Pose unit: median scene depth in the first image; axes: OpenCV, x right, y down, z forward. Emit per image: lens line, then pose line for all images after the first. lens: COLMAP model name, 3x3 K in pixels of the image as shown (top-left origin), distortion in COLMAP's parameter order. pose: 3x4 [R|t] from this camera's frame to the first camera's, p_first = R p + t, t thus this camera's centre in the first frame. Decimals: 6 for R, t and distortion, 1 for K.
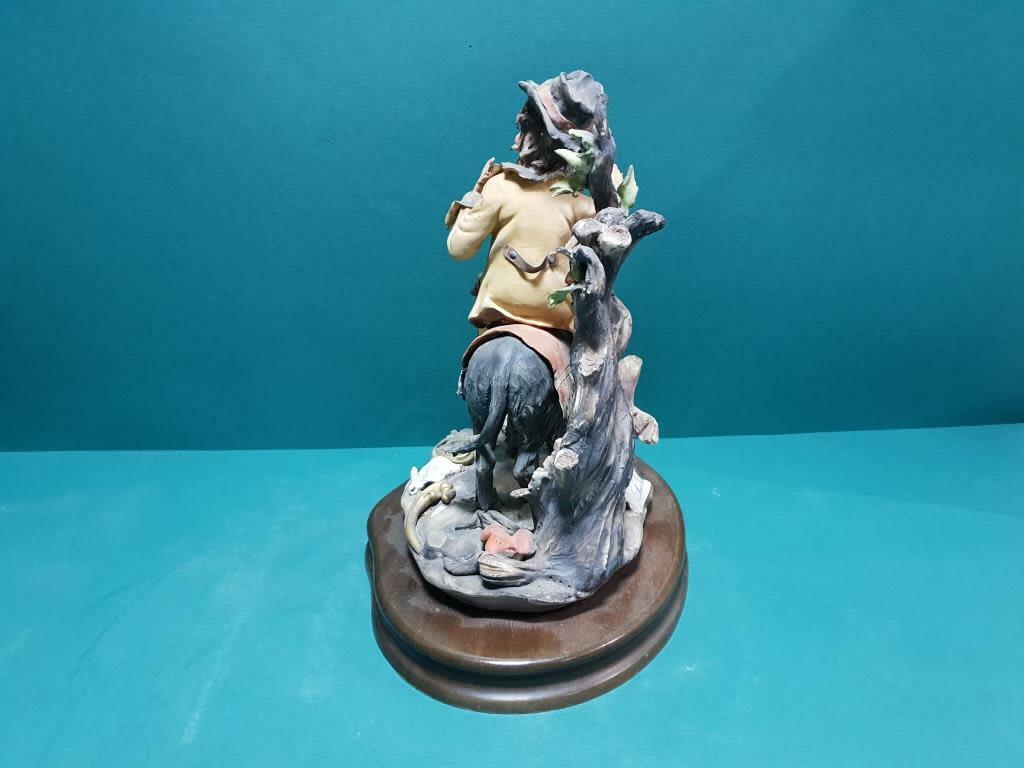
lens RADIAL K [[811.7, 0, 510.8], [0, 811.7, 352.7], [0, 0, 1]] dist [-0.018001, -0.000986]
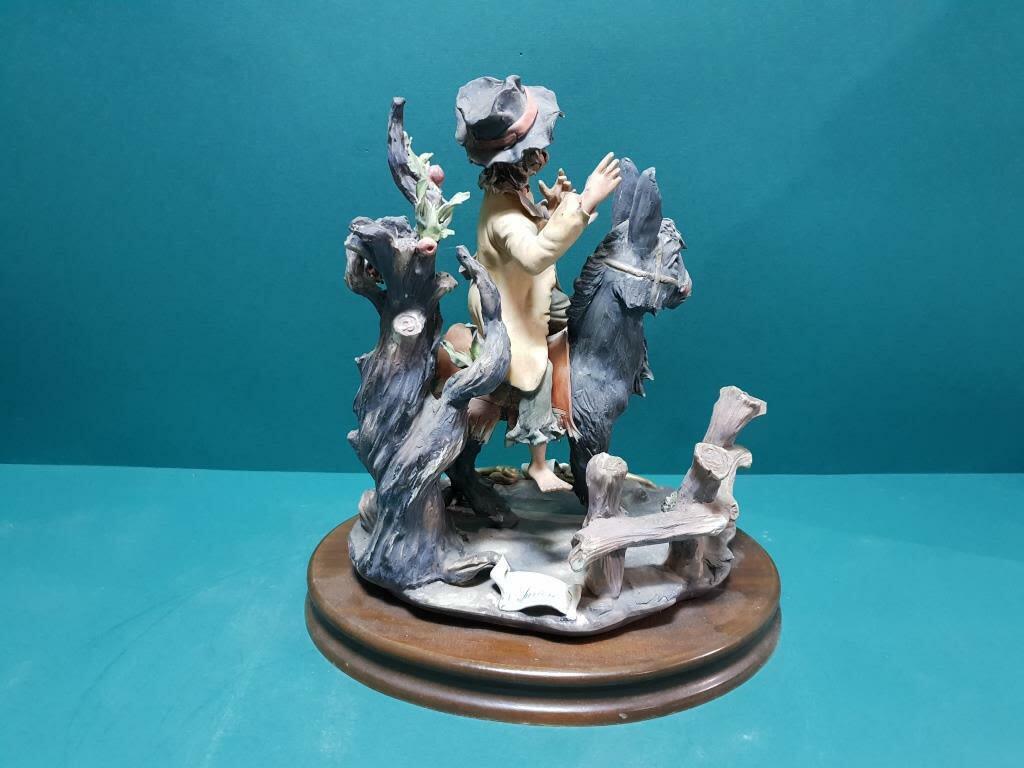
lens RADIAL K [[783.5, 0, 511.3], [0, 783.5, 358.0], [0, 0, 1]] dist [-0.008950, -0.007213]
pose [[0.999455, 0.030589, -0.012436, -0.039574], [-0.030765, 0.999426, -0.014179, -0.012398], [0.011995, 0.014554, 0.999822, 0.100131]]
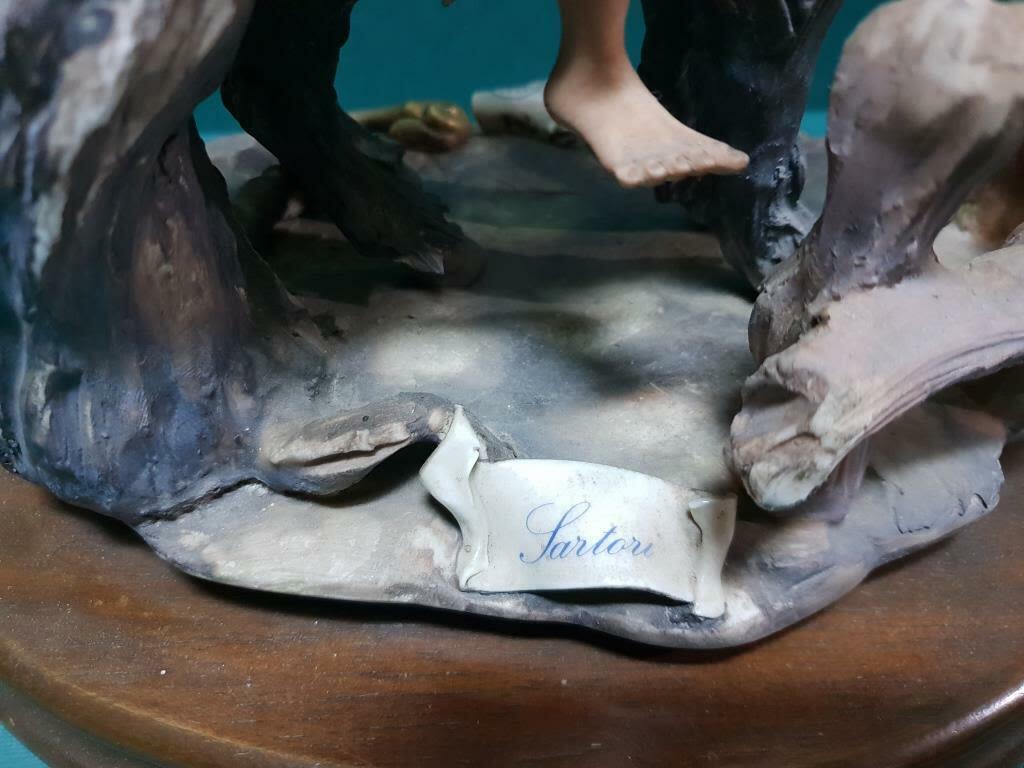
lens RADIAL K [[783.5, 0, 511.3], [0, 783.5, 358.0], [0, 0, 1]] dist [-0.008950, -0.007213]
pose [[0.993863, -0.037799, 0.103956, -0.067183], [-0.007221, 0.915630, 0.401957, 0.103211], [-0.110379, -0.400241, 0.909738, 0.921010]]
